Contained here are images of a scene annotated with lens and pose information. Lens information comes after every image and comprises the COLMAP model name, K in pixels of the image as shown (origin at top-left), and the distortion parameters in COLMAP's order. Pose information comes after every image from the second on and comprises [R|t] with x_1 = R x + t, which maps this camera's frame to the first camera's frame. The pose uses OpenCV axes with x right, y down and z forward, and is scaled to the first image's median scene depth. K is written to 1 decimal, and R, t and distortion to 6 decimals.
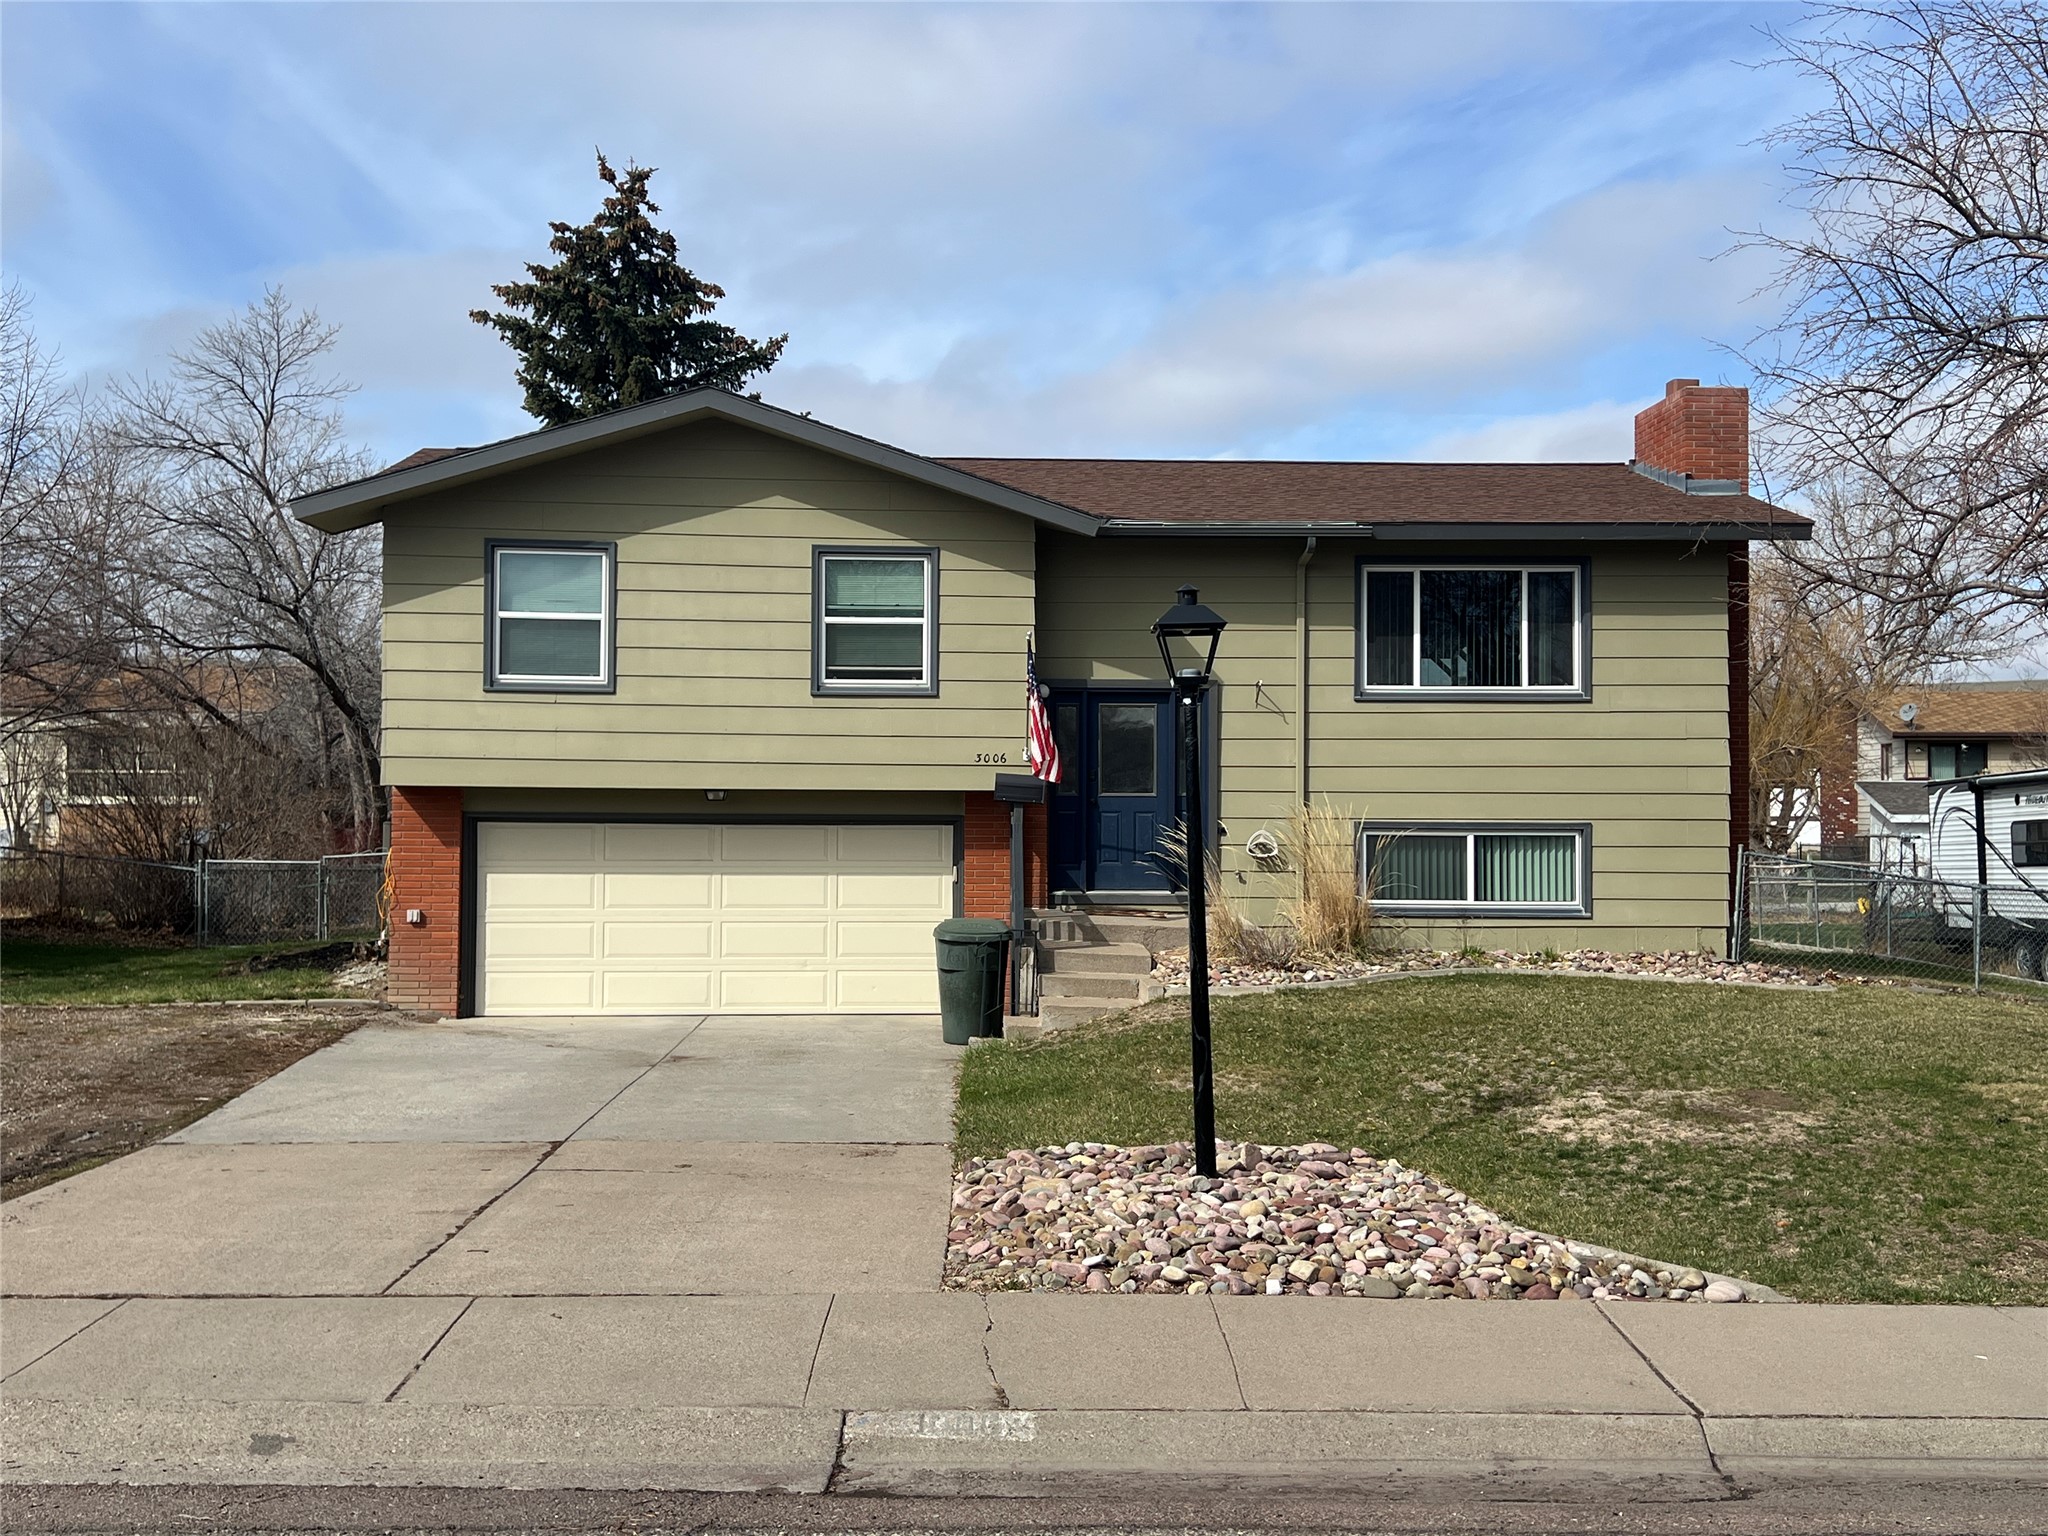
lens RADIAL K [[2094.0, 0, 1023.0], [0, 2094.0, 774.6], [0, 0, 1]] dist [0.086046, 0.000000]
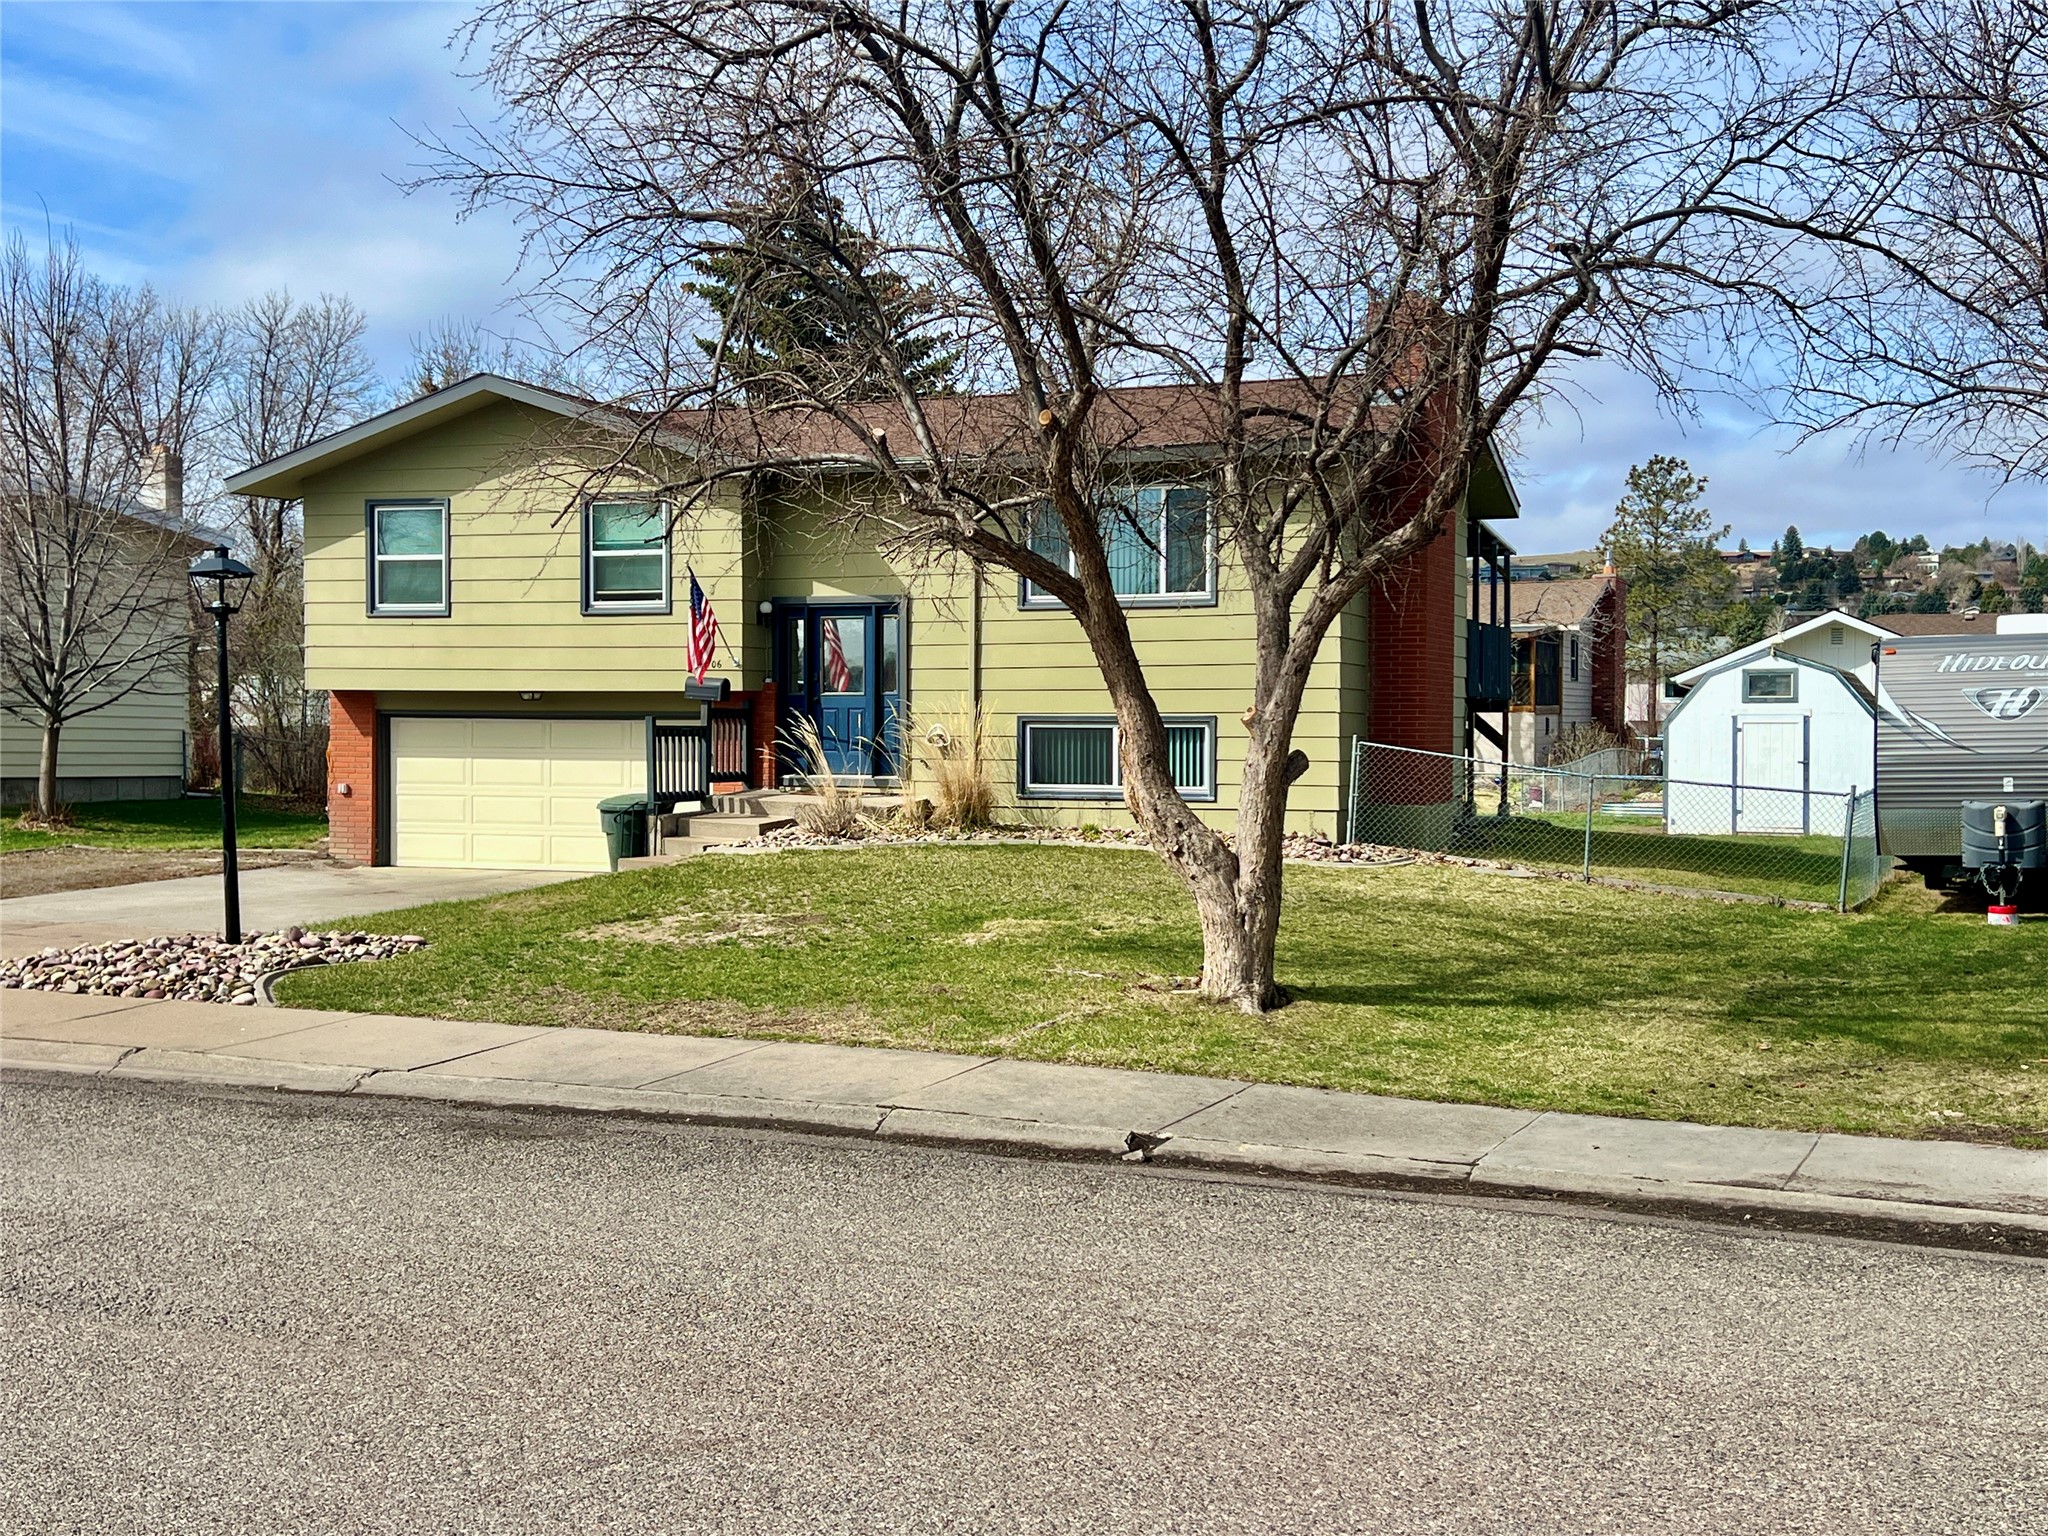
lens RADIAL K [[2300.1, 0, 1014.7], [0, 2300.1, 844.6], [0, 0, 1]] dist [0.046112, 0.000000]
pose [[0.913633, 0.019078, -0.406093, 0.674824], [0.006938, 0.998021, 0.062496, 0.014137], [0.406482, -0.059915, 0.911692, -0.150231]]
